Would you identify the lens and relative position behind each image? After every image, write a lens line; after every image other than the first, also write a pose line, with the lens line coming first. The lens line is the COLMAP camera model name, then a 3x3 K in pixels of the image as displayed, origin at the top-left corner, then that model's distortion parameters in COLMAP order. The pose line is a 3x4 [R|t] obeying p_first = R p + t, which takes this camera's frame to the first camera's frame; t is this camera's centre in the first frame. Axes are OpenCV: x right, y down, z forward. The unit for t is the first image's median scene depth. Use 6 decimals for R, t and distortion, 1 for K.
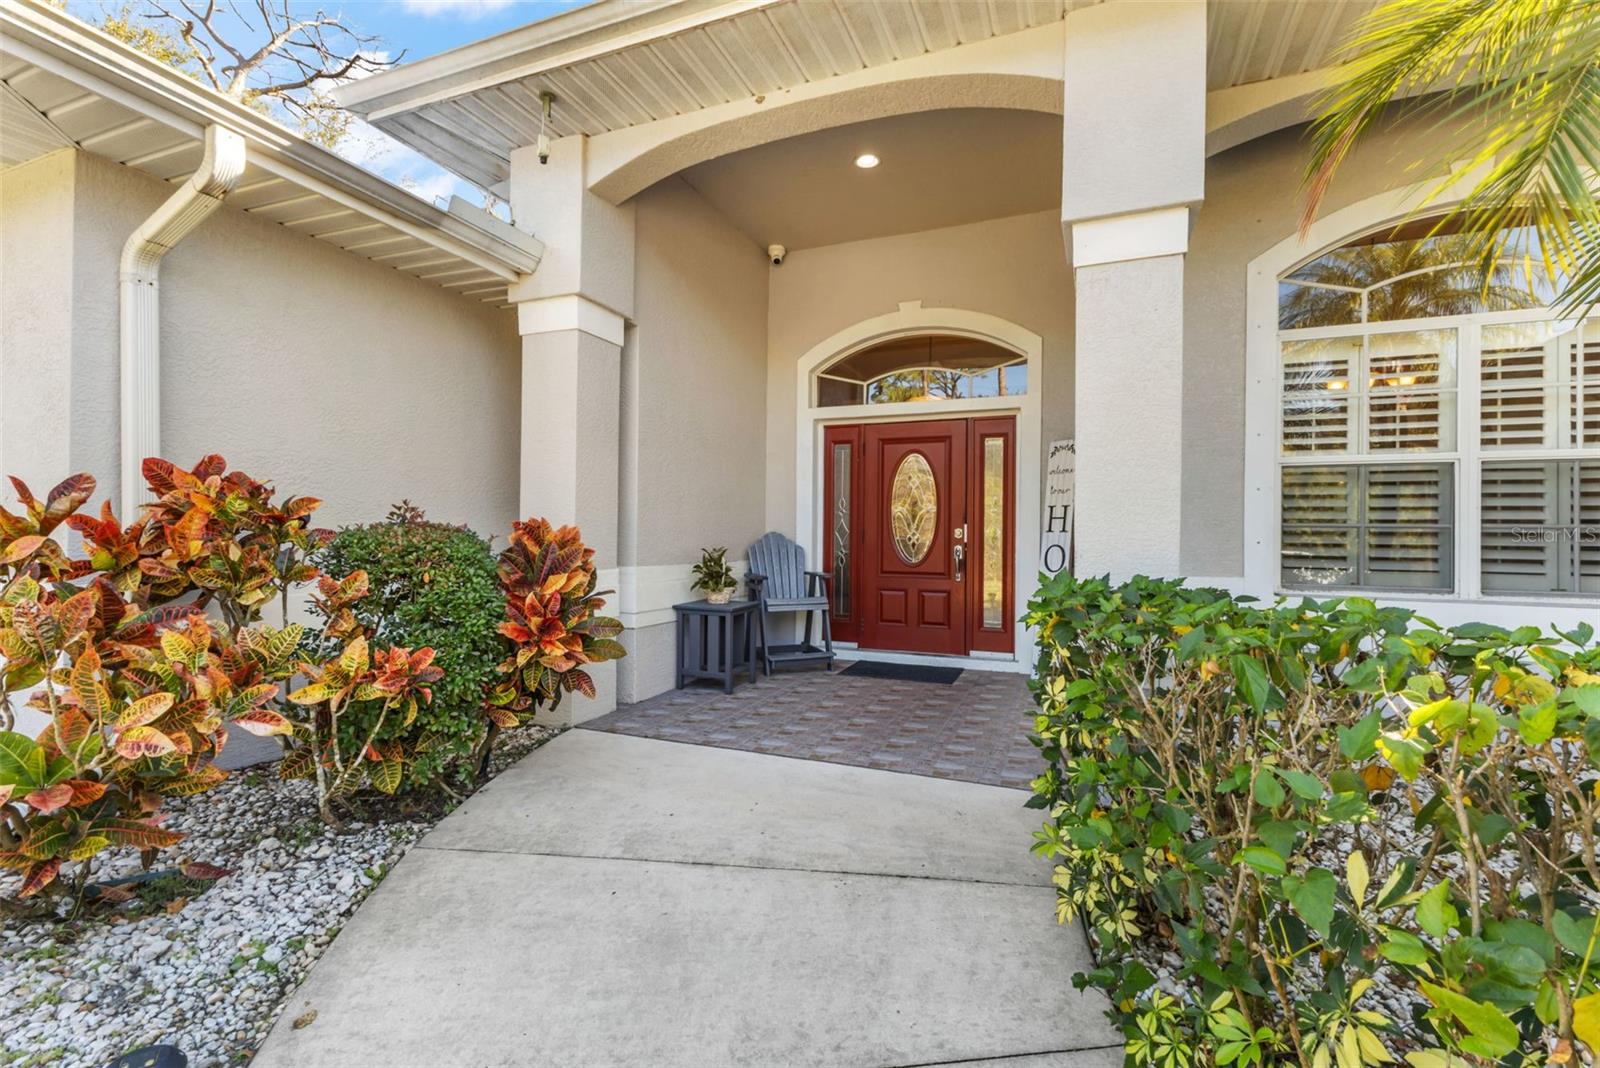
lens RADIAL K [[692.9, 0, 800.1], [0, 692.9, 530.1], [0, 0, 1]] dist [0.009695, -0.000391]
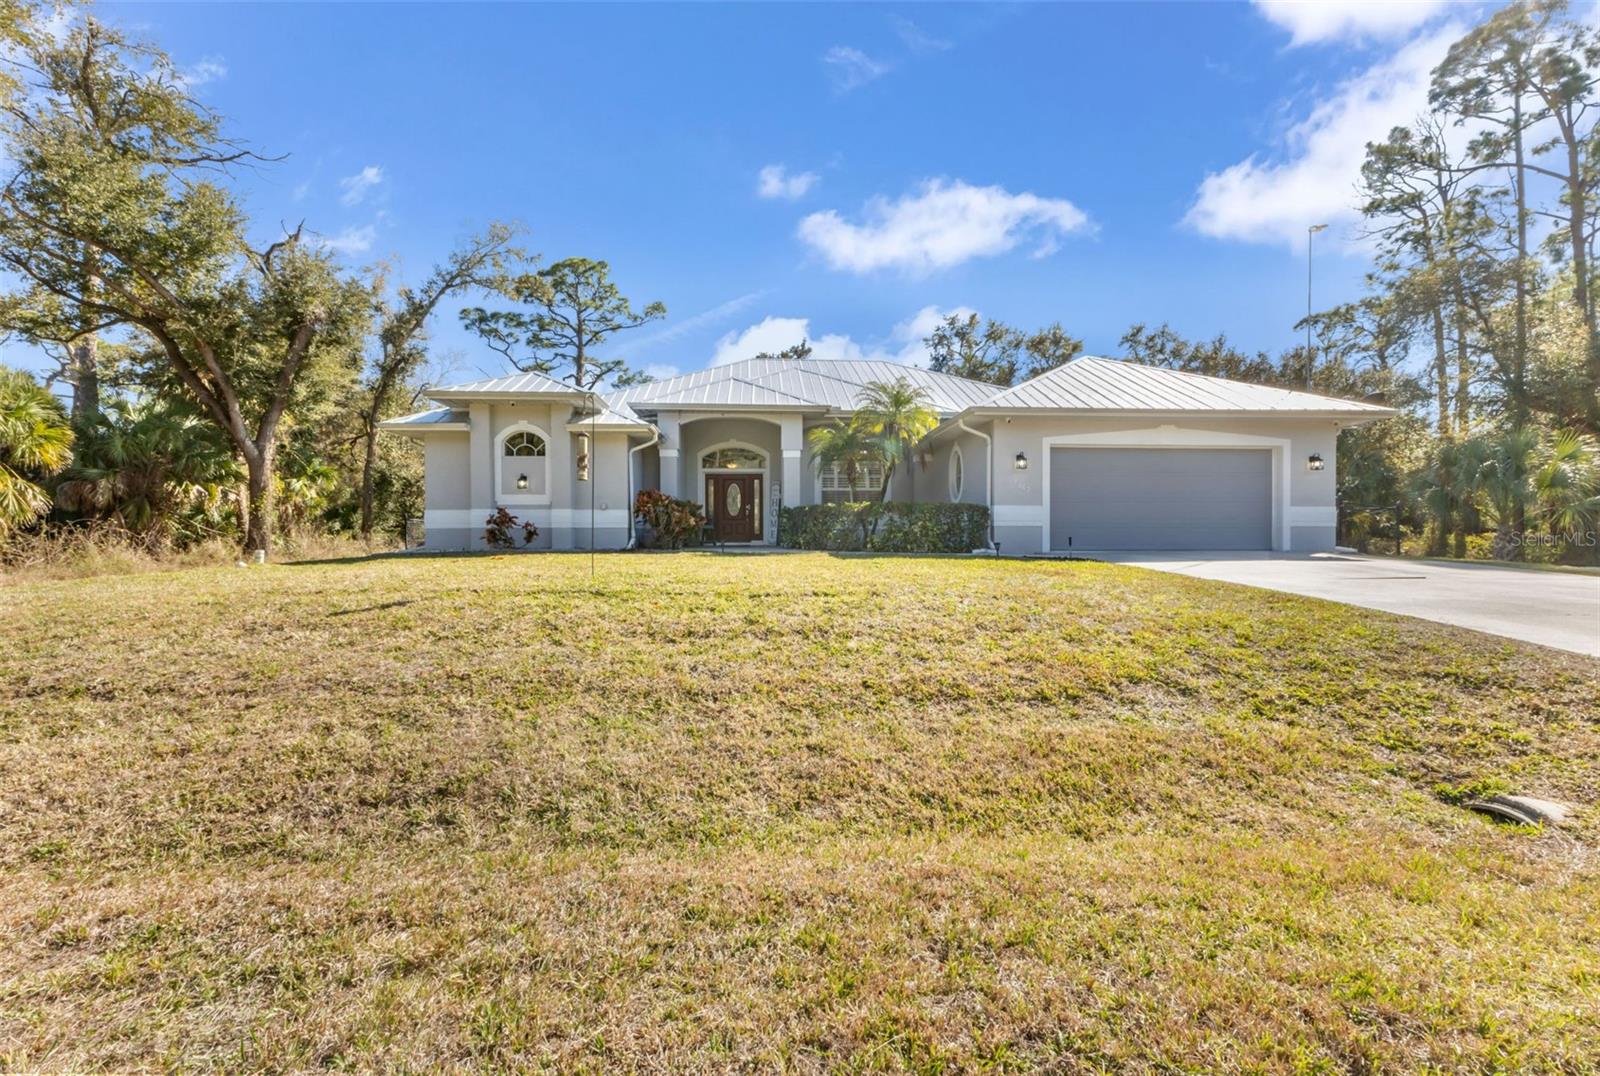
lens RADIAL K [[680.4, 0, 800.0], [0, 680.4, 538.0], [0, 0, 1]] dist [0.000764, 0.000045]
pose [[0.896680, -0.015925, 0.442392, -1.027369], [0.011191, 0.999849, 0.013308, 0.115302], [-0.442537, -0.006982, 0.896723, -2.134932]]
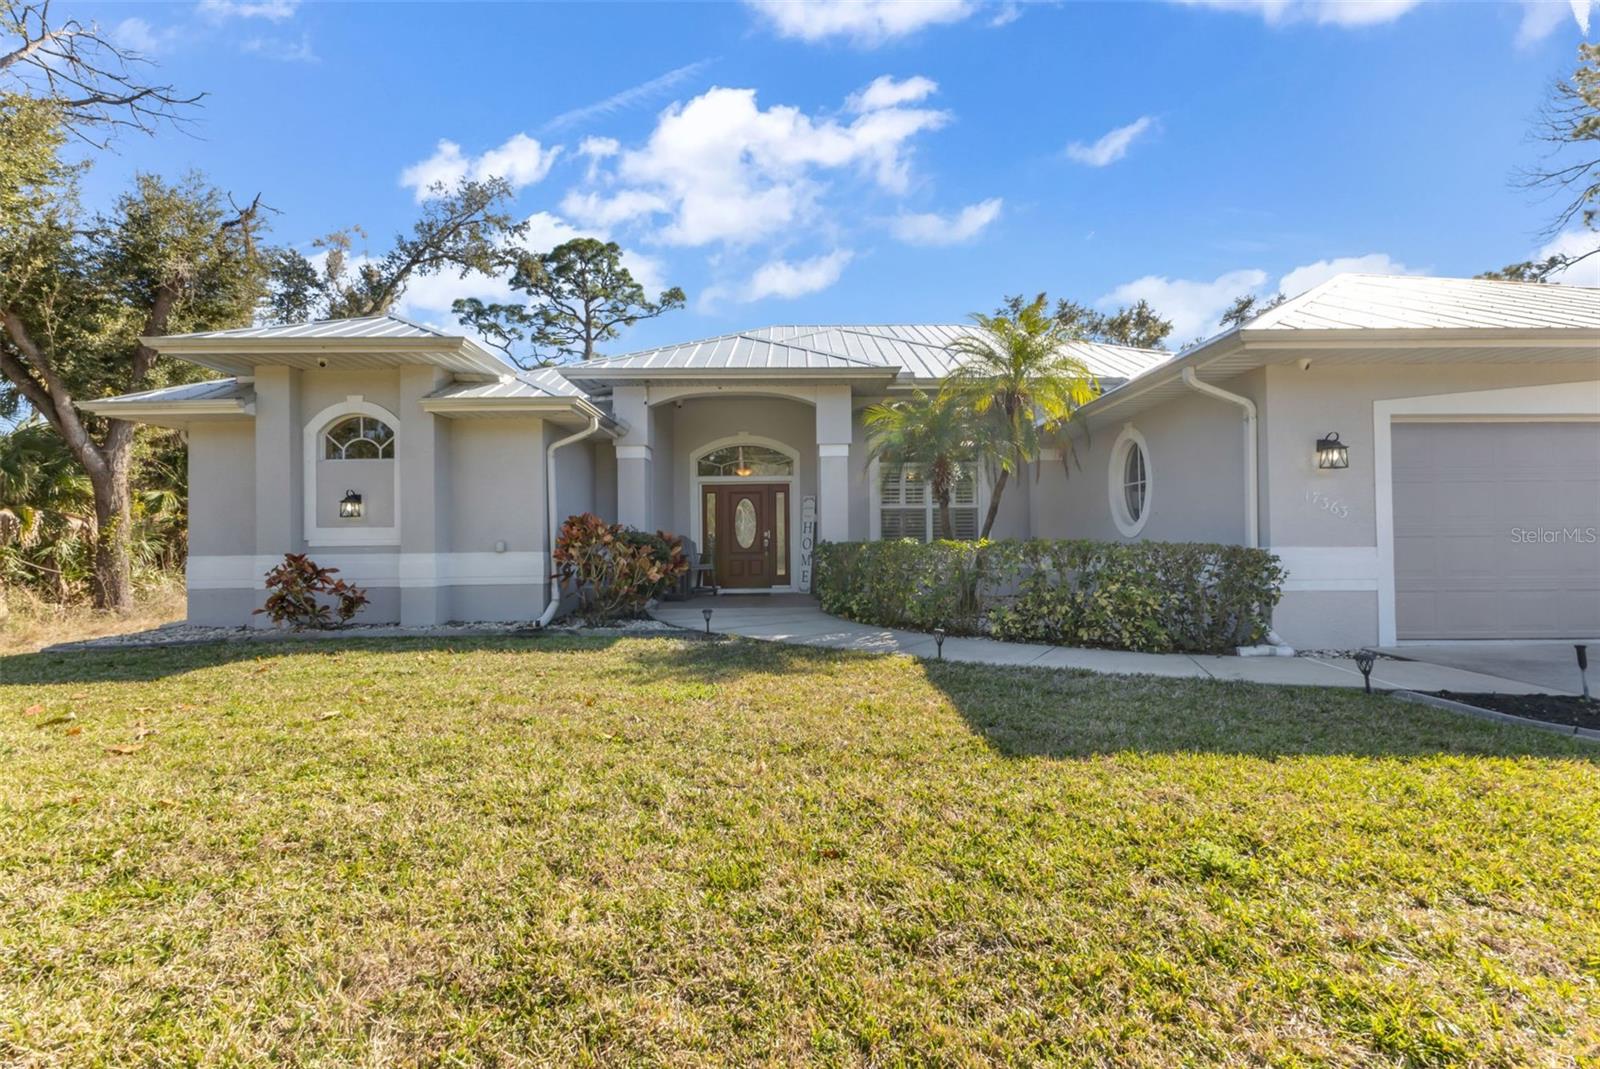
lens RADIAL K [[684.3, 0, 800.0], [0, 684.3, 534.5], [0, 0, 1]] dist [-0.000068, -0.000111]
pose [[0.919572, -0.015752, 0.392607, -0.545130], [0.019231, 0.999803, -0.004929, 0.017093], [-0.392452, 0.012083, 0.919693, -1.096949]]
